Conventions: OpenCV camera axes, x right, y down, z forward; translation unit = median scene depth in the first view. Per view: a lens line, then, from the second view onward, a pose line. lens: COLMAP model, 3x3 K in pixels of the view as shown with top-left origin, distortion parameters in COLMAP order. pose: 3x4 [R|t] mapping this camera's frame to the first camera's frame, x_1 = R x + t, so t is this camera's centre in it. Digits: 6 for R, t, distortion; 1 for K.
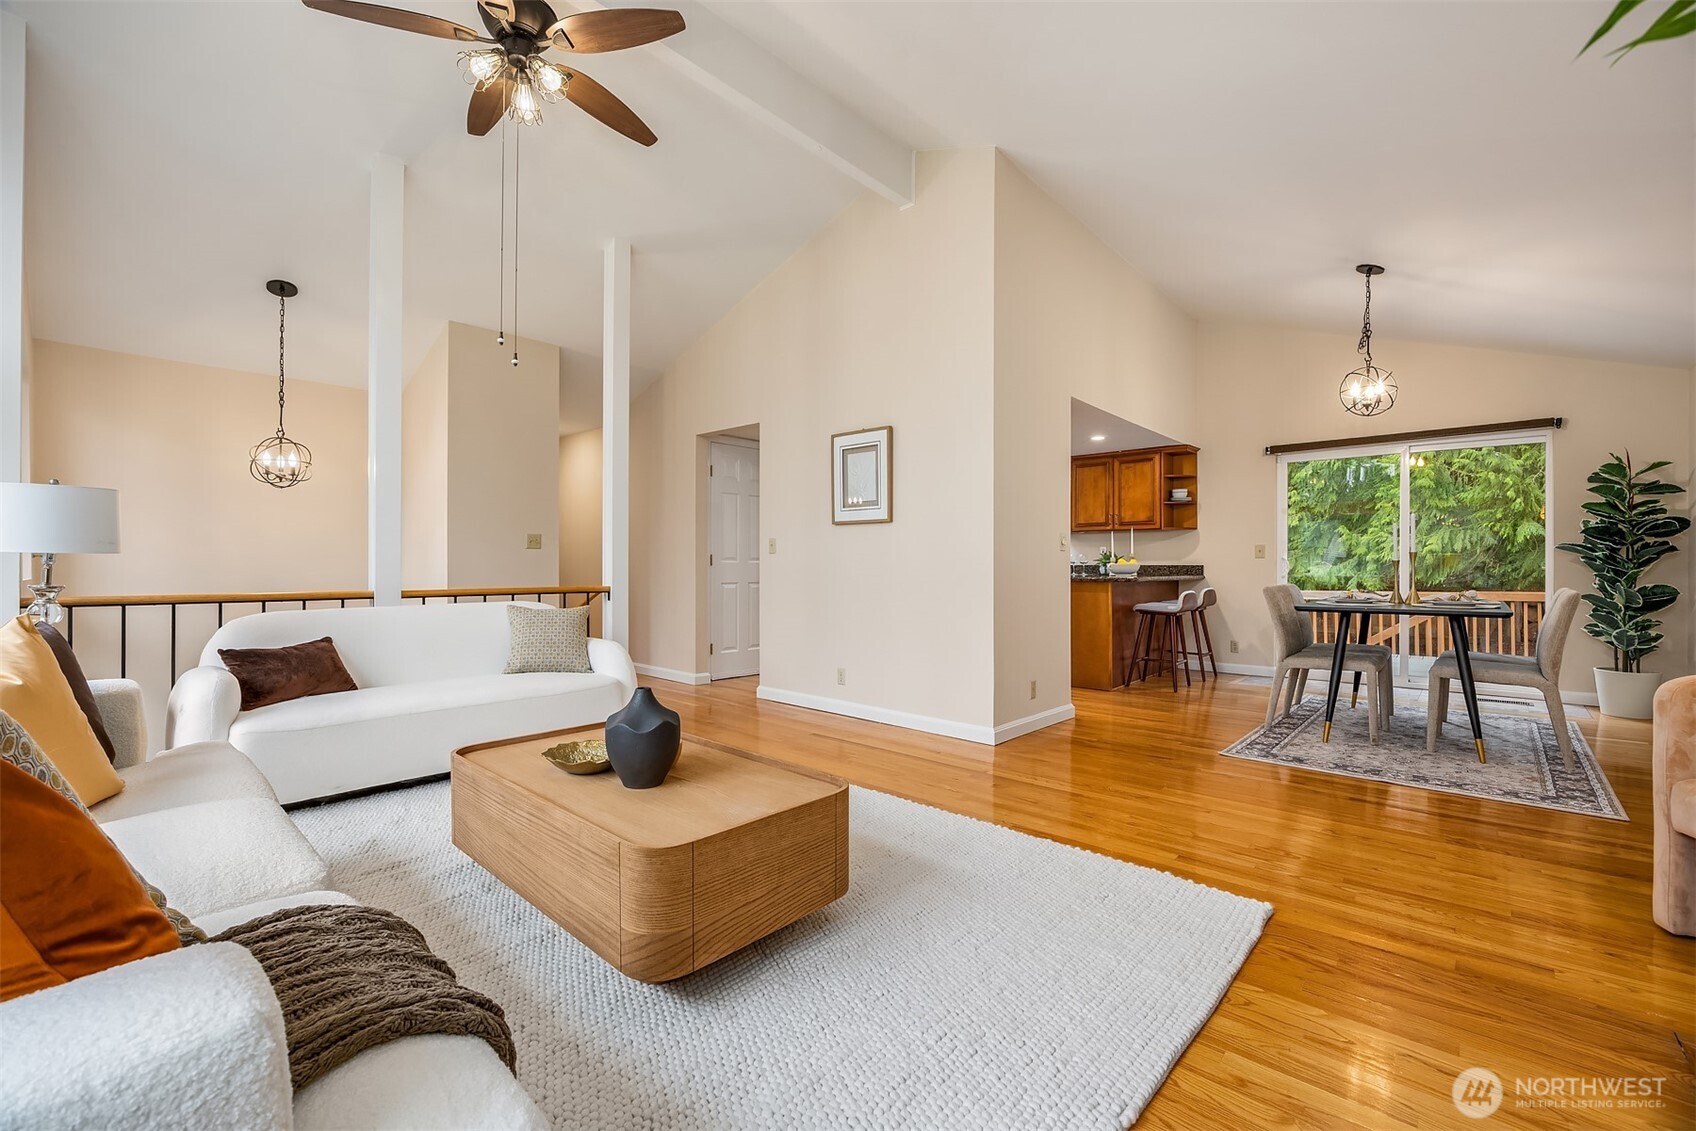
lens RADIAL K [[686.2, 0, 848.6], [0, 686.2, 561.2], [0, 0, 1]] dist [-0.001080, -0.000015]
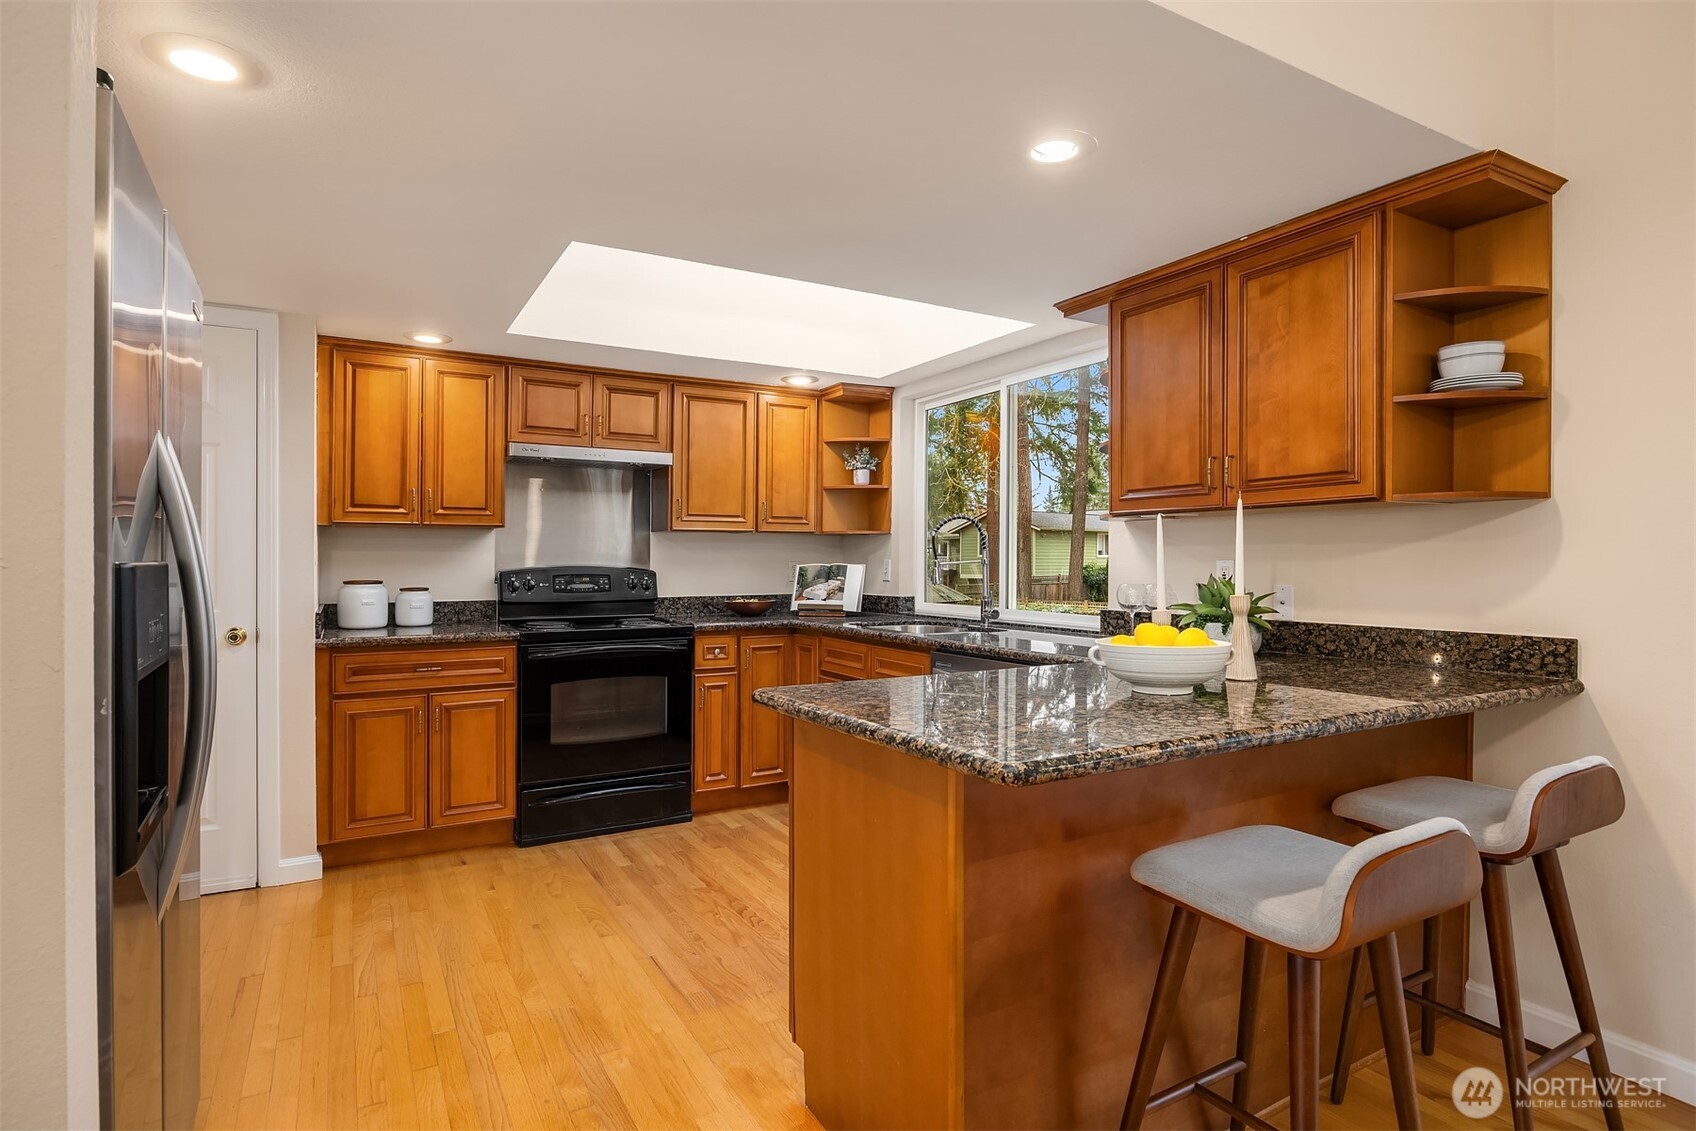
lens RADIAL K [[875.9, 0, 855.3], [0, 875.9, 554.6], [0, 0, 1]] dist [-0.000775, -0.000009]
pose [[0.954689, -0.008414, -0.297488, 0.355369], [0.008688, 0.999962, -0.000401, -0.026920], [0.297480, -0.002201, 0.954726, 0.606436]]
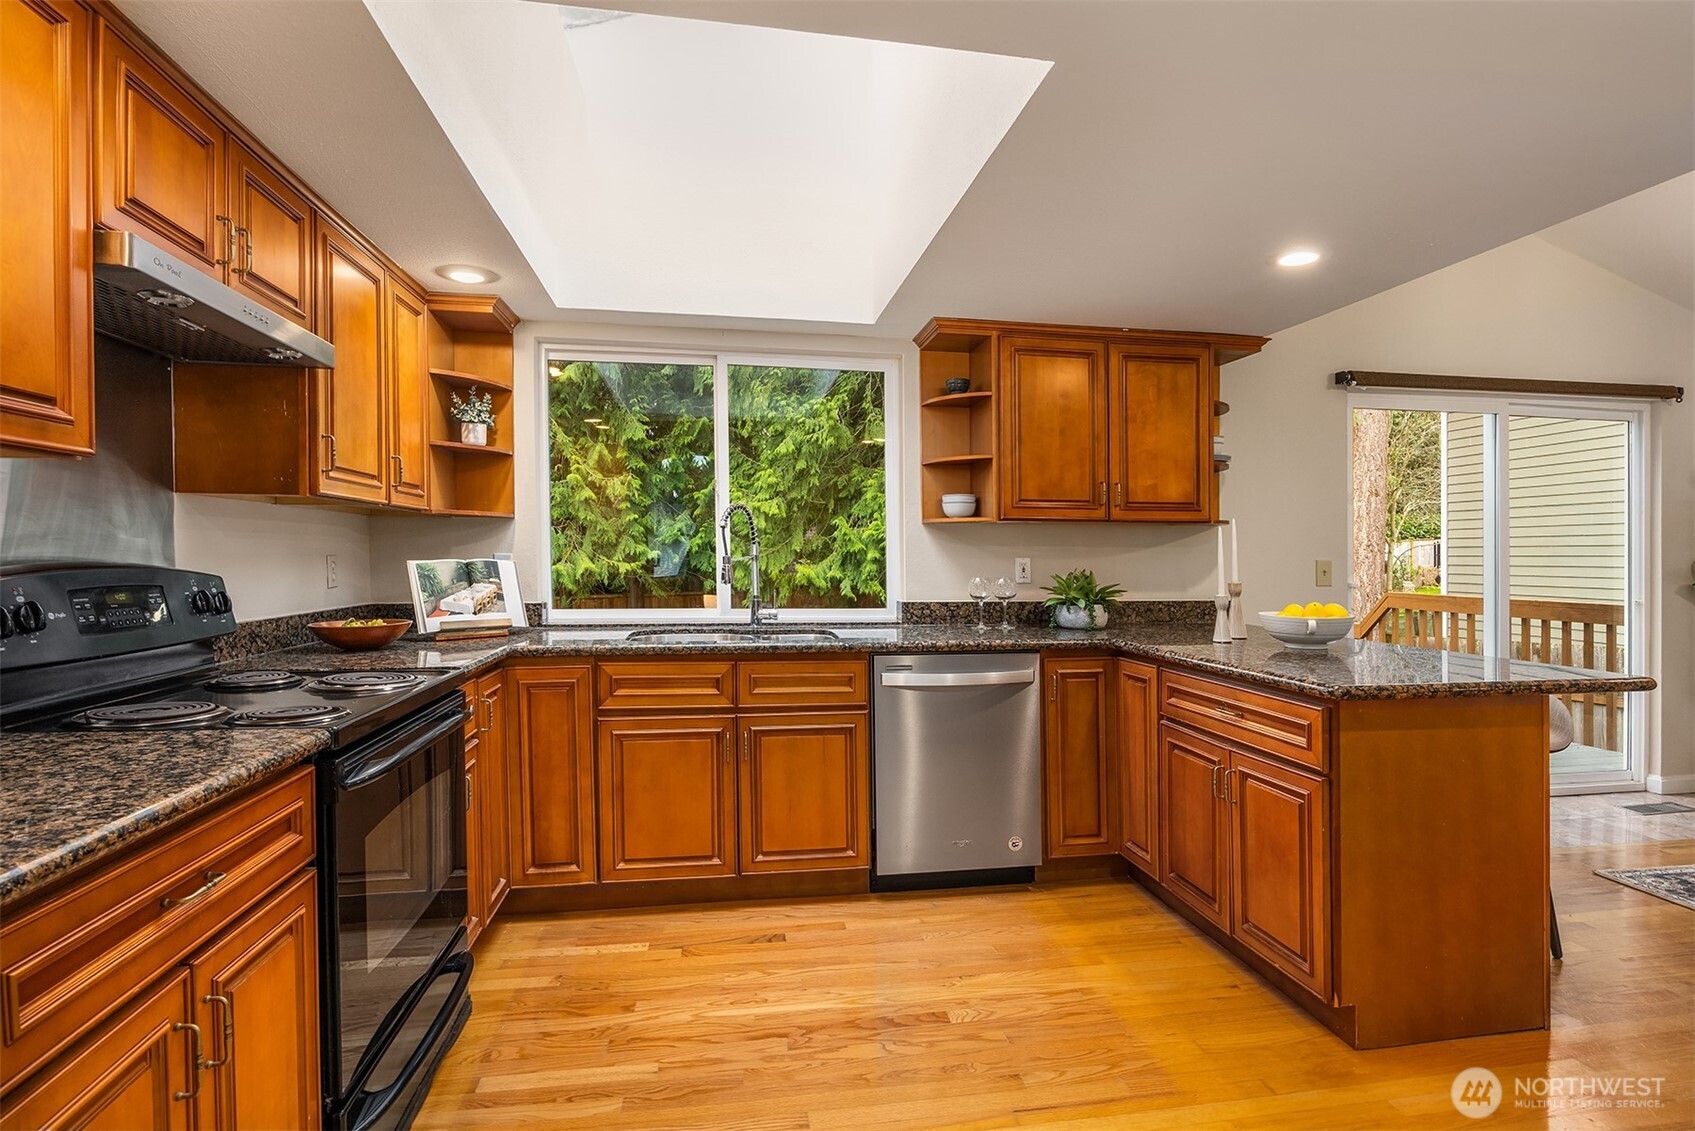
lens RADIAL K [[820.2, 0, 858.2], [0, 820.2, 559.0], [0, 0, 1]] dist [-0.008071, -0.001333]
pose [[0.622394, -0.004405, 0.782692, -0.089947], [-0.009626, 0.999865, 0.013282, -0.027975], [-0.782645, -0.015800, 0.622268, 0.834755]]
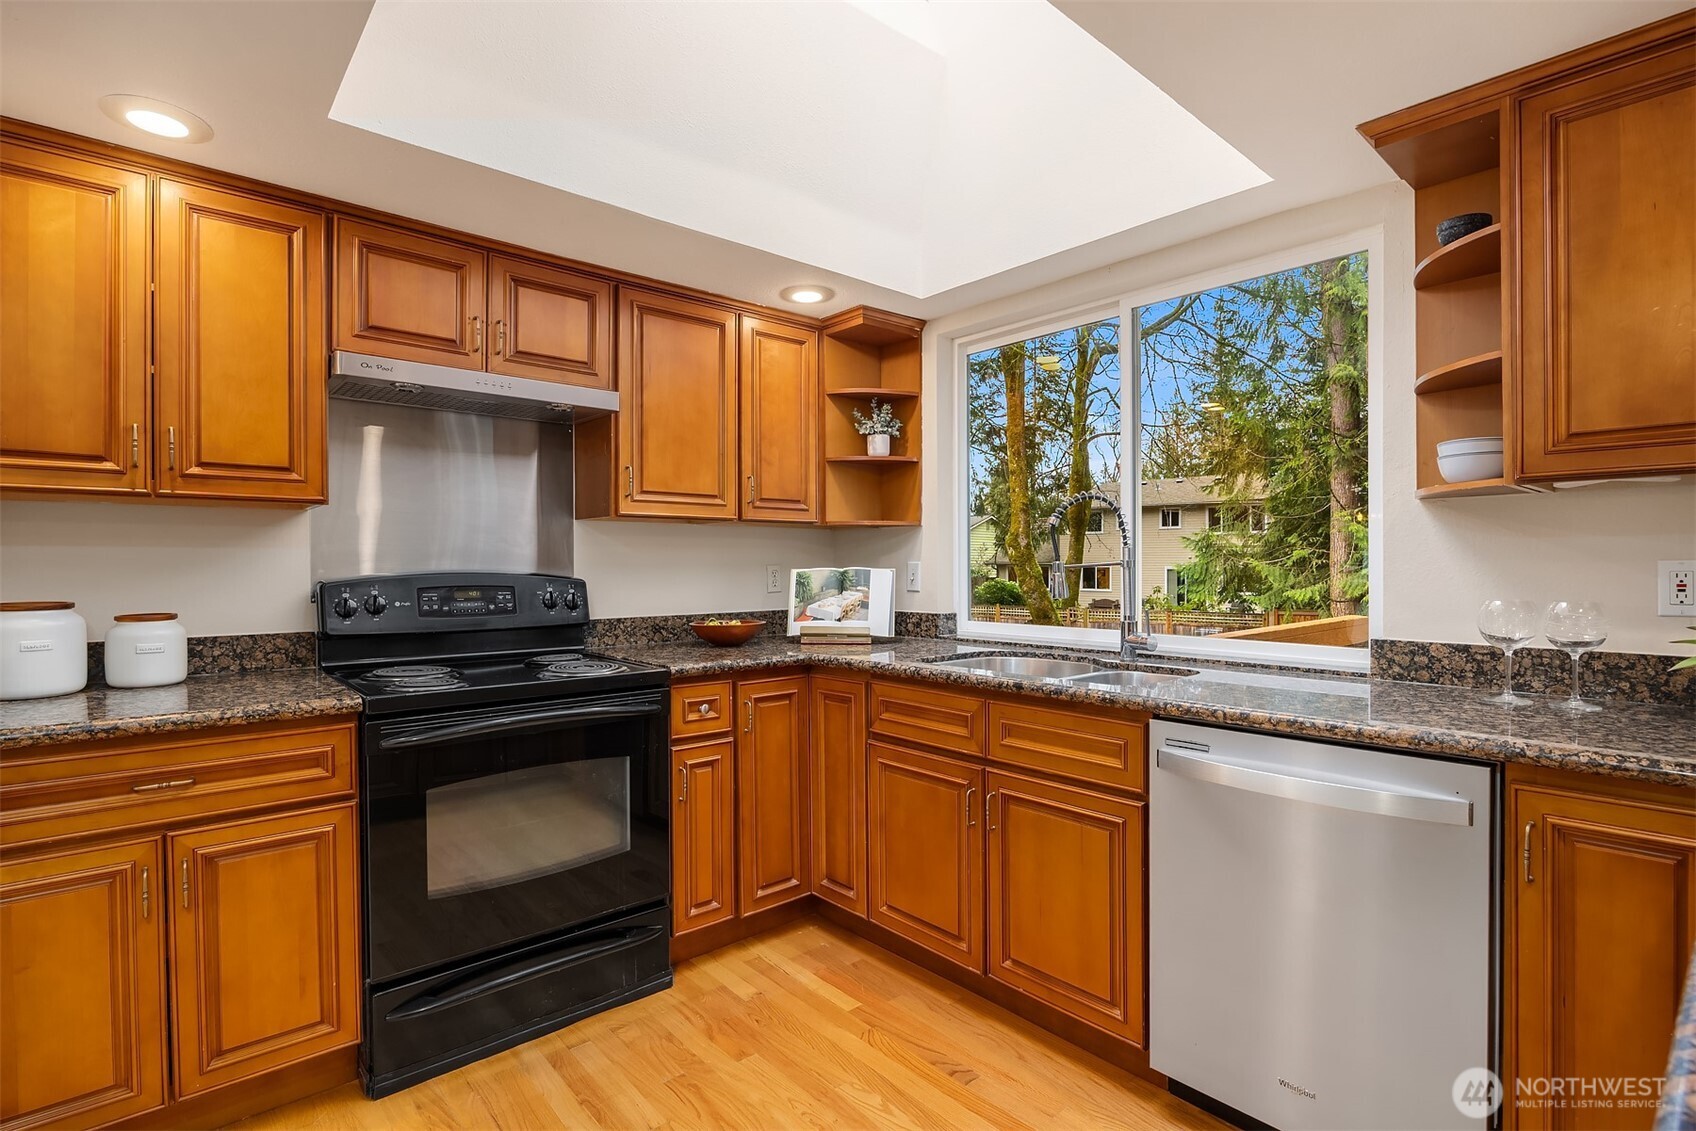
lens RADIAL K [[820.7, 0, 855.4], [0, 820.7, 578.3], [0, 0, 1]] dist [-0.008071, -0.001333]
pose [[0.994052, -0.006266, -0.108726, 0.182191], [0.008992, 0.999657, 0.024598, -0.025201], [0.108535, -0.025429, 0.993767, 0.817931]]
